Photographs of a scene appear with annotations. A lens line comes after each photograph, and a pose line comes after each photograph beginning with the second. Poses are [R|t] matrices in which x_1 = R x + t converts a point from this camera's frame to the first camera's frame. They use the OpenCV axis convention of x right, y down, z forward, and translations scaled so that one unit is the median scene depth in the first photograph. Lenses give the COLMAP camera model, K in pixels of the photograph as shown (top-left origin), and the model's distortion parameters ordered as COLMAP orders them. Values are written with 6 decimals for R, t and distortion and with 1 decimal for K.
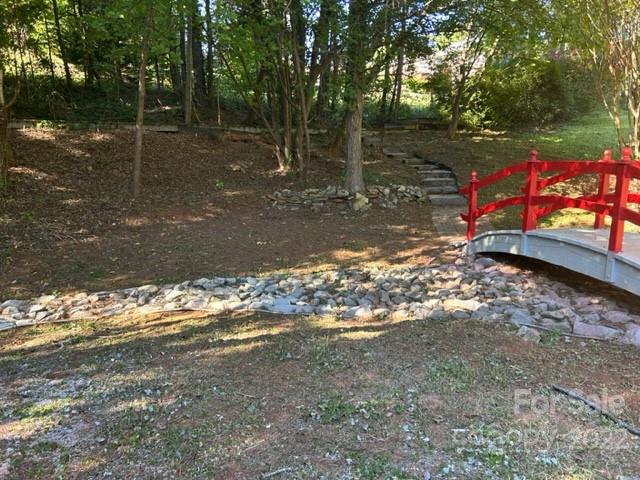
lens RADIAL K [[484.2, 0, 320.3], [0, 484.2, 239.5], [0, 0, 1]] dist [0.061587, -0.065859]
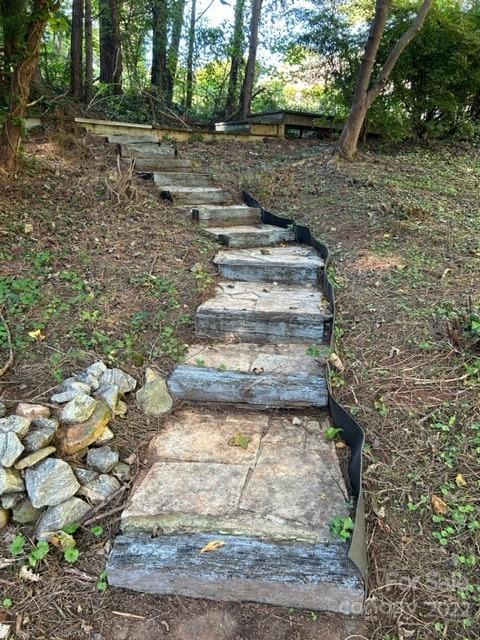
lens RADIAL K [[484.2, 0, 239.4], [0, 484.2, 319.6], [0, 0, 1]] dist [0.061587, -0.065859]
pose [[0.999339, 0.031878, 0.017498, 0.197765], [-0.033429, 0.994729, 0.096936, -0.121171], [-0.014316, -0.097457, 0.995137, 0.653286]]
